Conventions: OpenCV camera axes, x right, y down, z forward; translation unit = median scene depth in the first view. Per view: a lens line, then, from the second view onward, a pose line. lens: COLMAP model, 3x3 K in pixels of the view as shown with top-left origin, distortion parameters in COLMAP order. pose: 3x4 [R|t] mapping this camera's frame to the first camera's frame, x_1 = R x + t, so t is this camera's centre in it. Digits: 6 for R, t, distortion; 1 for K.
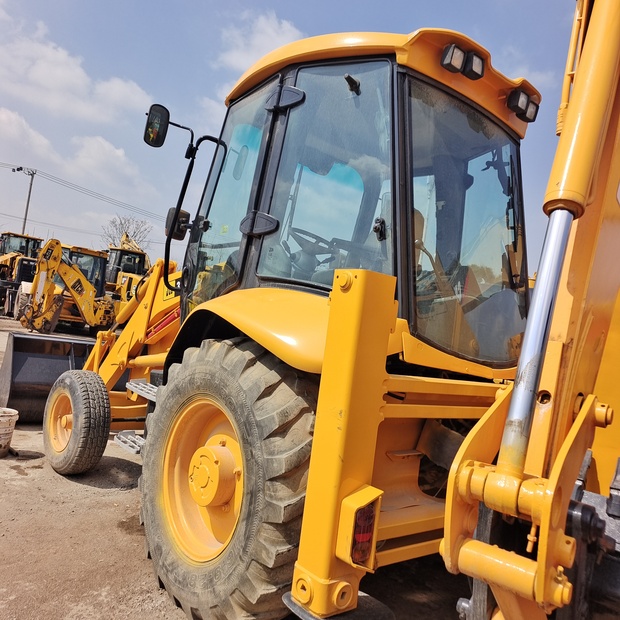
lens RADIAL K [[558.4, 0, 310.0], [0, 558.4, 310.0], [0, 0, 1]] dist [0.040586, 0.010878]
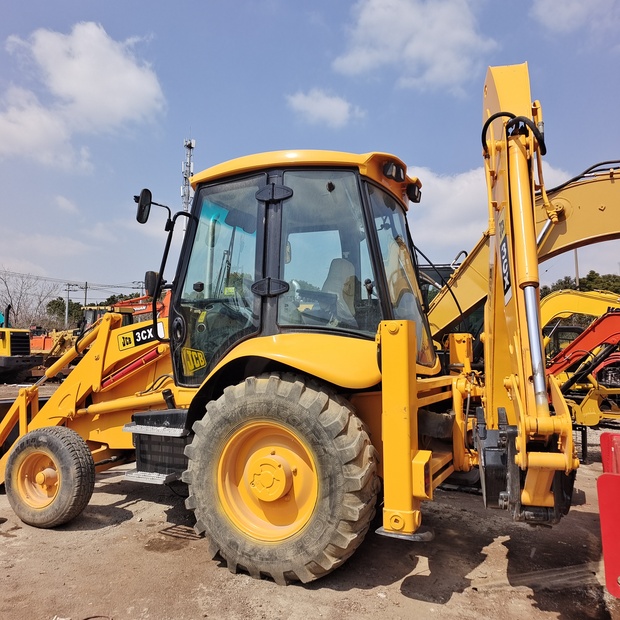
lens RADIAL K [[558.4, 0, 310.0], [0, 558.4, 310.0], [0, 0, 1]] dist [0.040586, 0.010878]
pose [[0.904691, -0.103278, 0.413361, -0.597868], [0.109439, 0.993954, 0.008818, -0.104856], [-0.411773, 0.037260, 0.910525, -0.273569]]
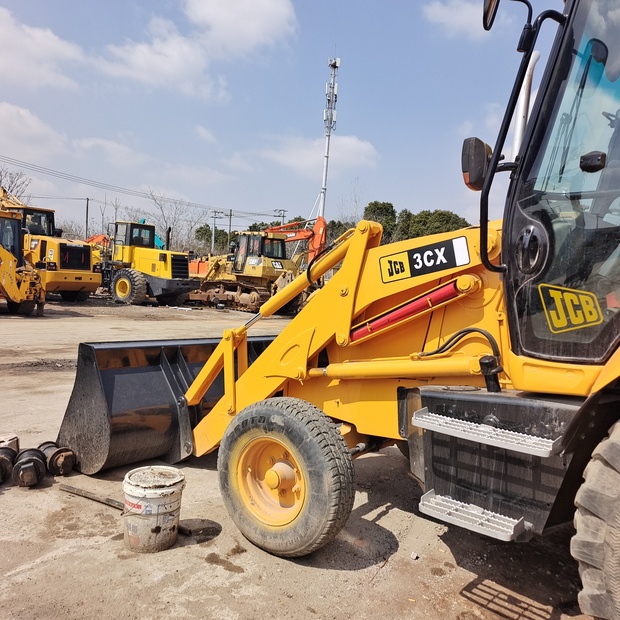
lens RADIAL K [[558.4, 0, 310.0], [0, 558.4, 310.0], [0, 0, 1]] dist [0.040586, 0.010878]
pose [[0.977948, -0.099121, 0.183825, -0.766228], [0.080343, 0.991013, 0.106945, -0.102249], [-0.192774, -0.089818, 0.977124, 0.565215]]
